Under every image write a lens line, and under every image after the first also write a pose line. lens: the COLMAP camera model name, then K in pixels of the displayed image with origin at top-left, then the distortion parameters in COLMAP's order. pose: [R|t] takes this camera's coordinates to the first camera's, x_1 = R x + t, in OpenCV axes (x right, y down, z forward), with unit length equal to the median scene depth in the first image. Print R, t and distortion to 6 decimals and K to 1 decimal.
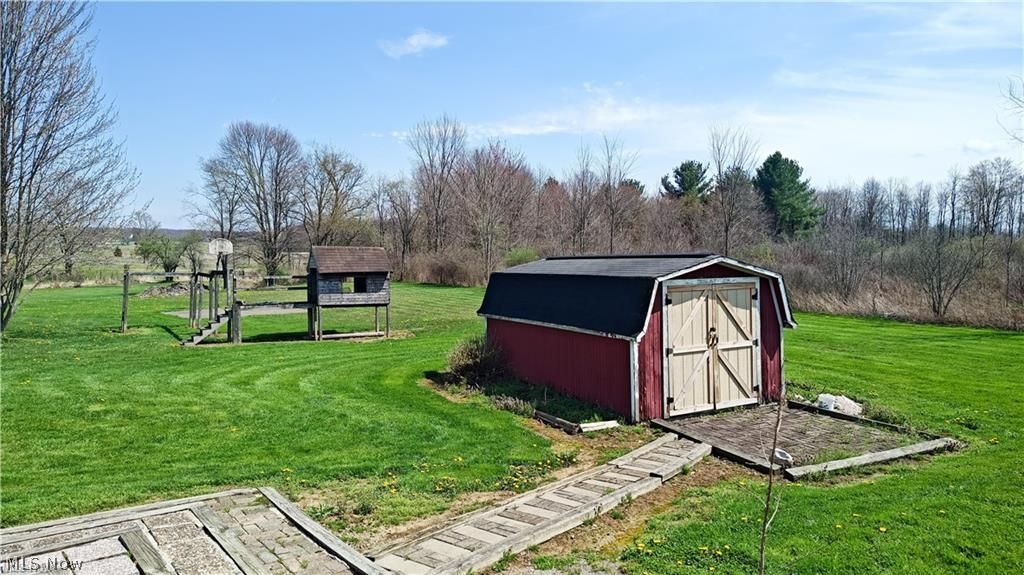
lens RADIAL K [[684.0, 0, 512.0], [0, 684.0, 287.5], [0, 0, 1]] dist [0.082967, 0.001428]
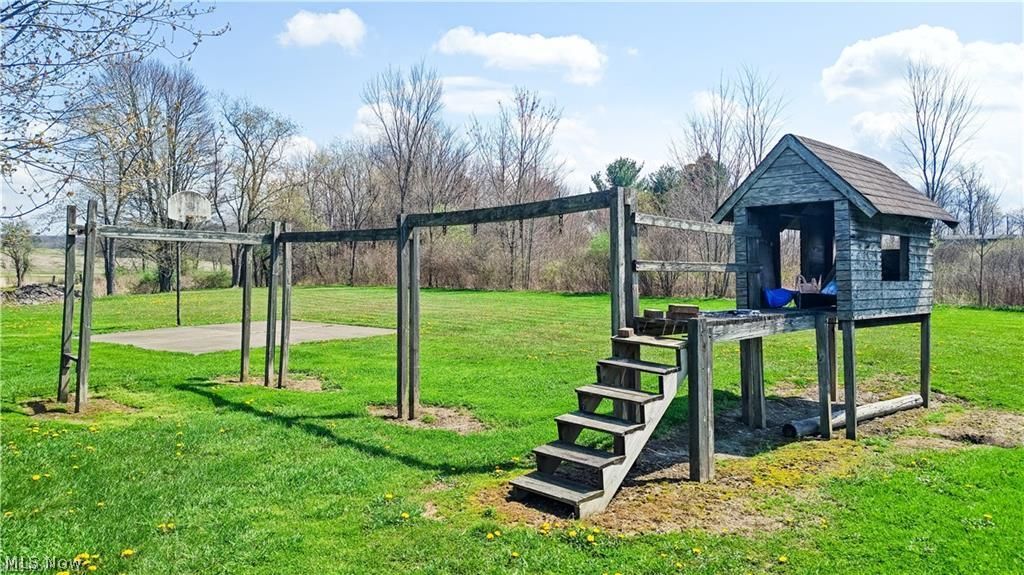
lens RADIAL K [[698.4, 0, 512.0], [0, 698.4, 287.5], [0, 0, 1]] dist [0.002624, 0.000431]
pose [[0.975262, 0.002538, 0.221039, -0.089837], [0.001105, 0.999866, -0.016358, 0.002921], [-0.221051, 0.016198, 0.975128, 0.132056]]
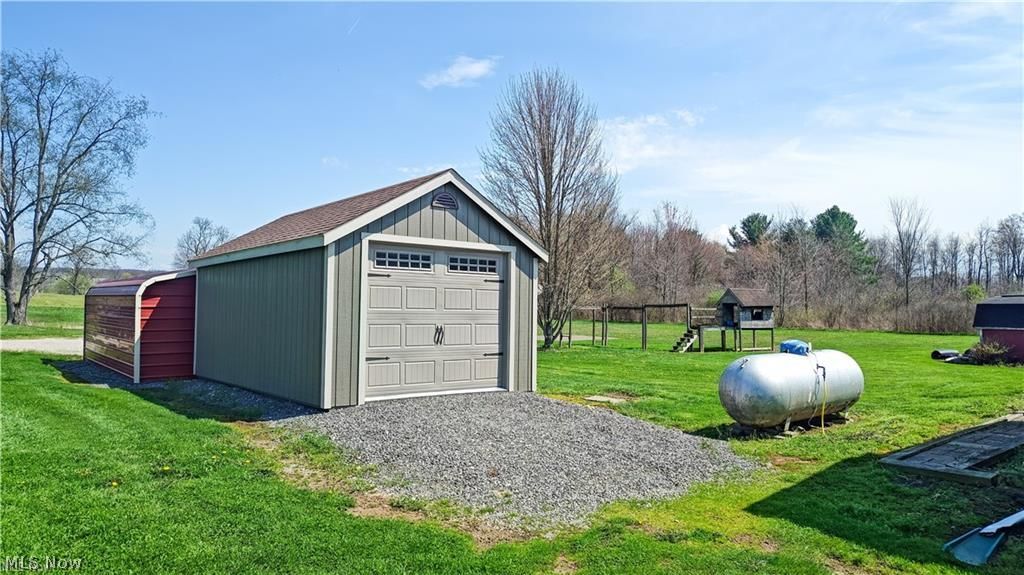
lens RADIAL K [[684.0, 0, 512.0], [0, 684.0, 287.5], [0, 0, 1]] dist [0.082967, 0.001428]
pose [[0.999912, 0.003730, 0.012715, -0.144061], [-0.002905, 0.997925, -0.064316, 0.006427], [-0.012928, 0.064273, 0.997849, -0.088529]]
